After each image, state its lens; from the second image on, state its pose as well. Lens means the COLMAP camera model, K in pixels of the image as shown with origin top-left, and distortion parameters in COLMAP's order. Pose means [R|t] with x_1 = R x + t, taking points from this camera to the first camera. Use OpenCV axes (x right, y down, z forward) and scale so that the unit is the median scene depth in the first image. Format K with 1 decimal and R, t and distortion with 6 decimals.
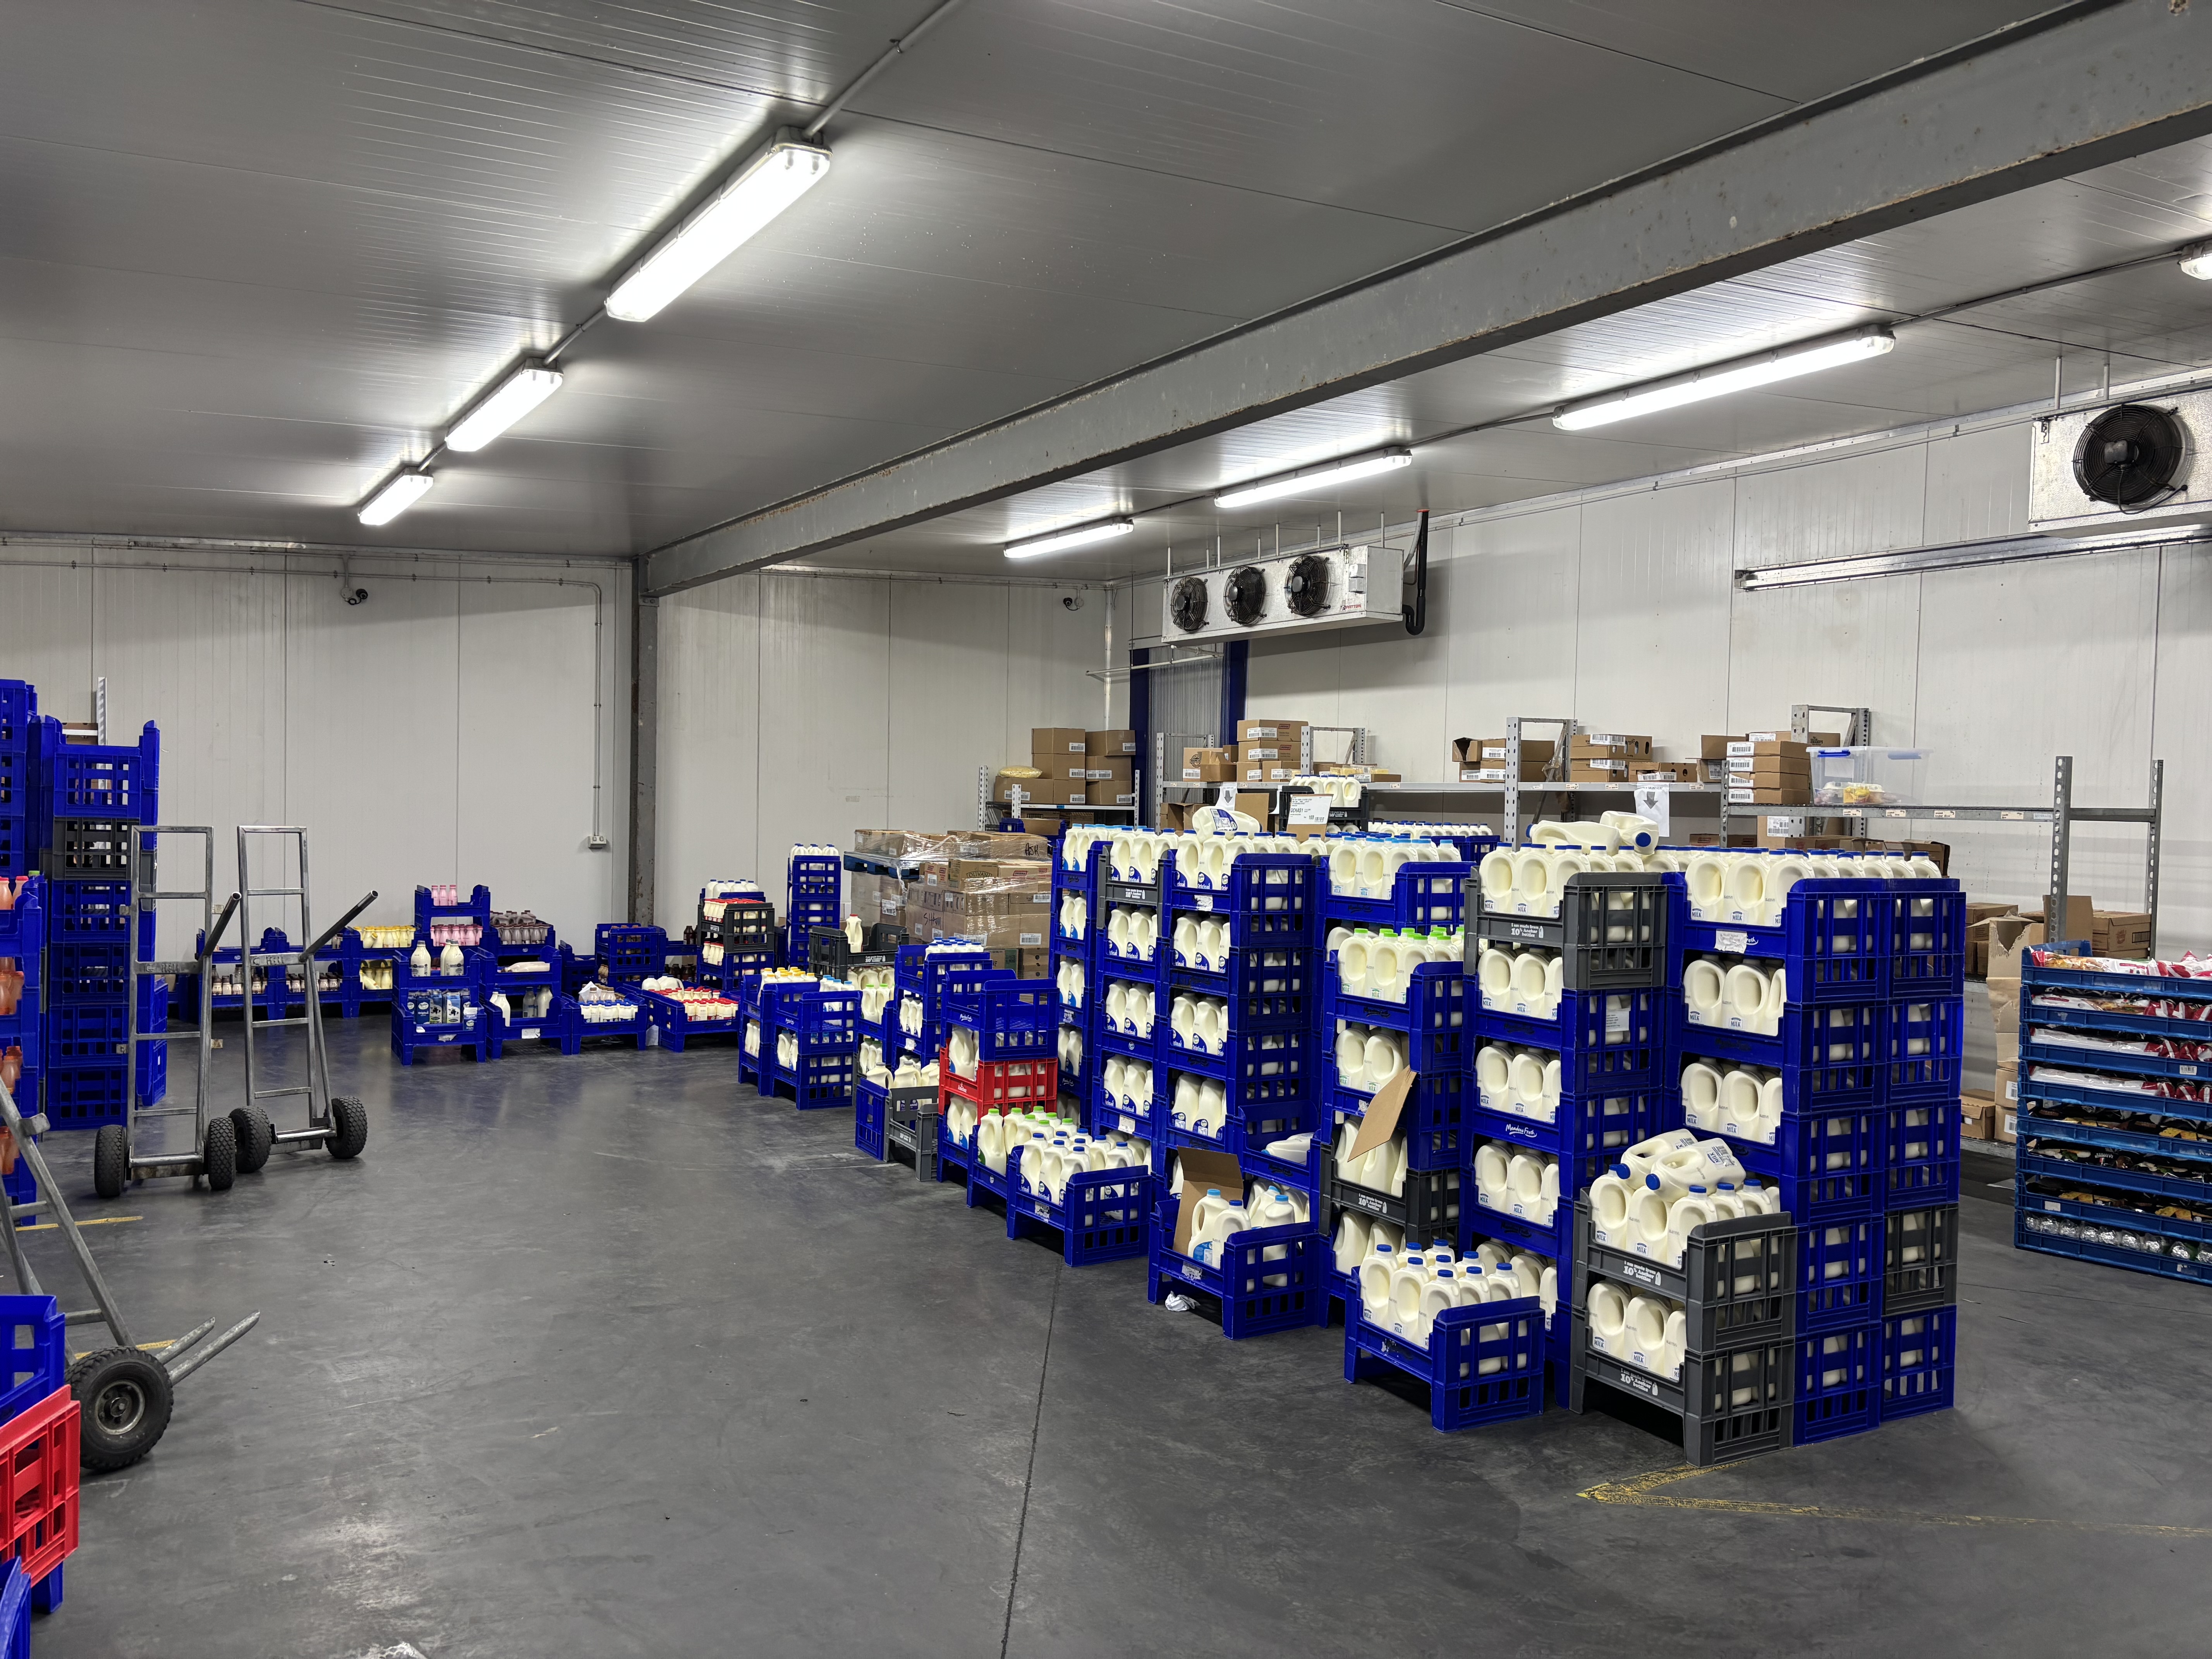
lens RADIAL K [[1646.7, 0, 1099.1], [0, 1646.7, 830.9], [0, 0, 1]] dist [0.020751, -0.061382]
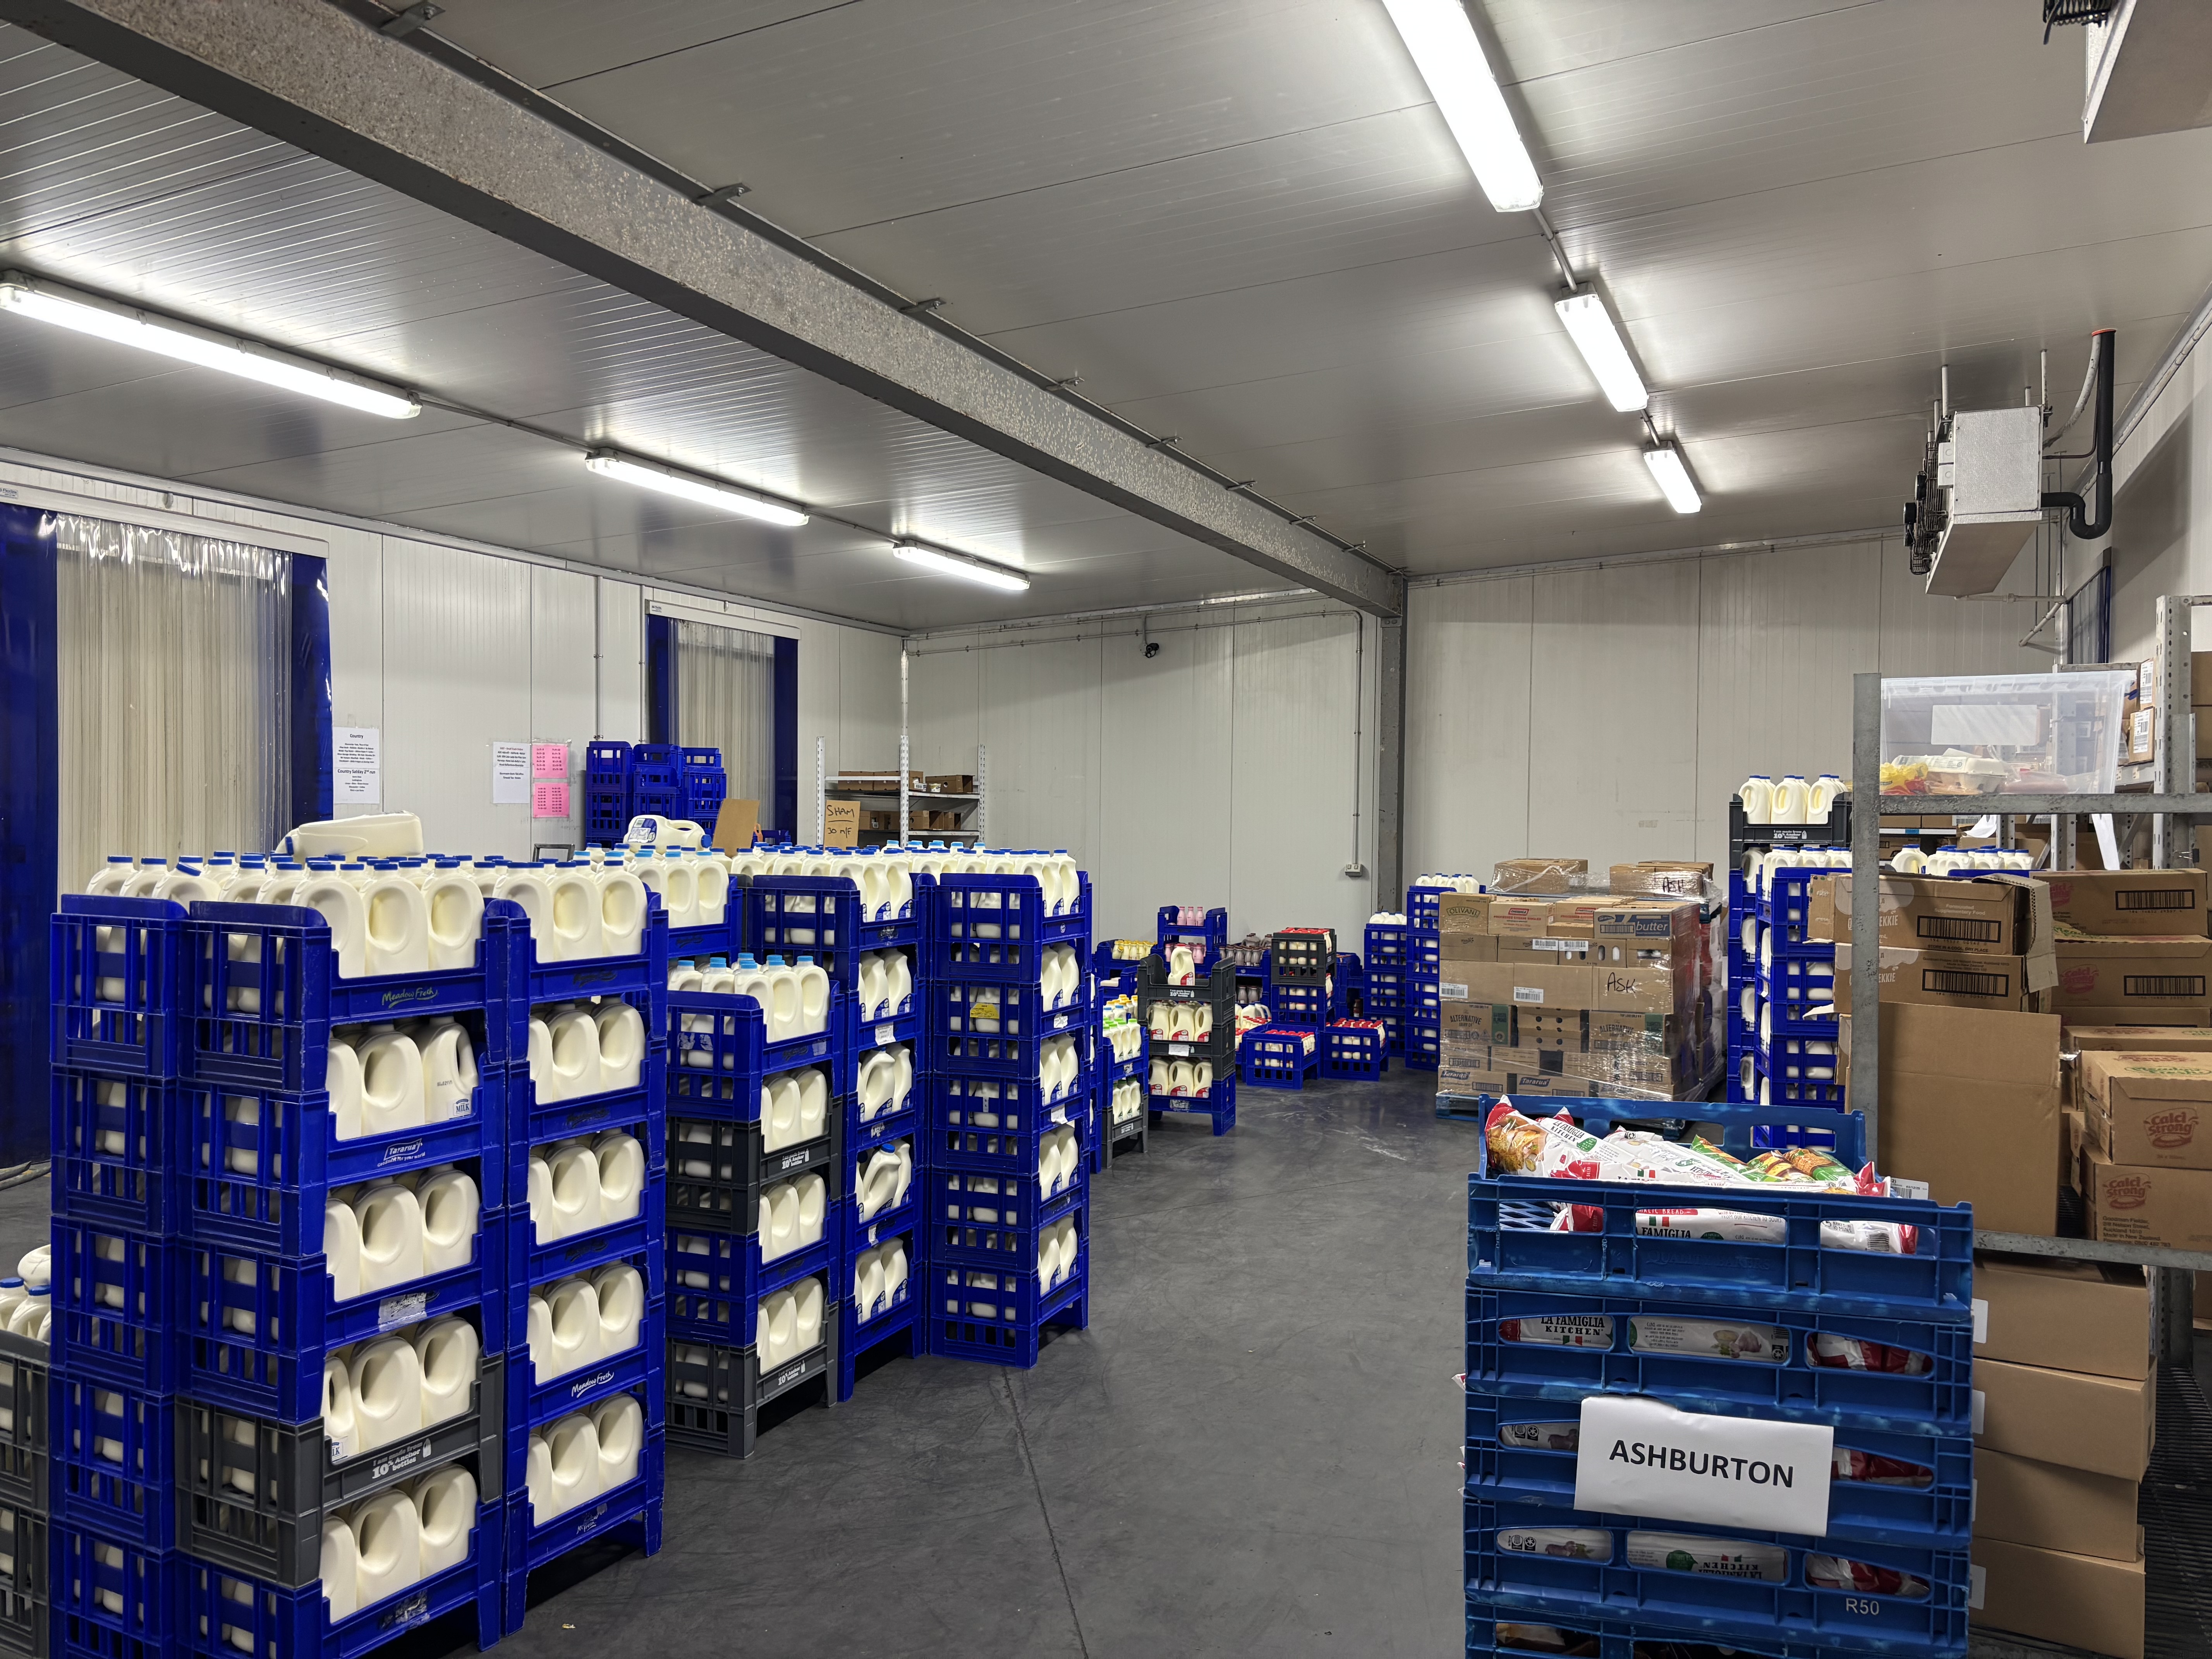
lens RADIAL K [[1646.7, 0, 1097.0], [0, 1646.7, 832.4], [0, 0, 1]] dist [0.020751, -0.061382]
pose [[0.537301, -0.007292, -0.843359, 0.492384], [-0.012354, 0.999787, -0.016515, 0.002584], [0.843300, 0.019292, 0.537096, 0.368513]]
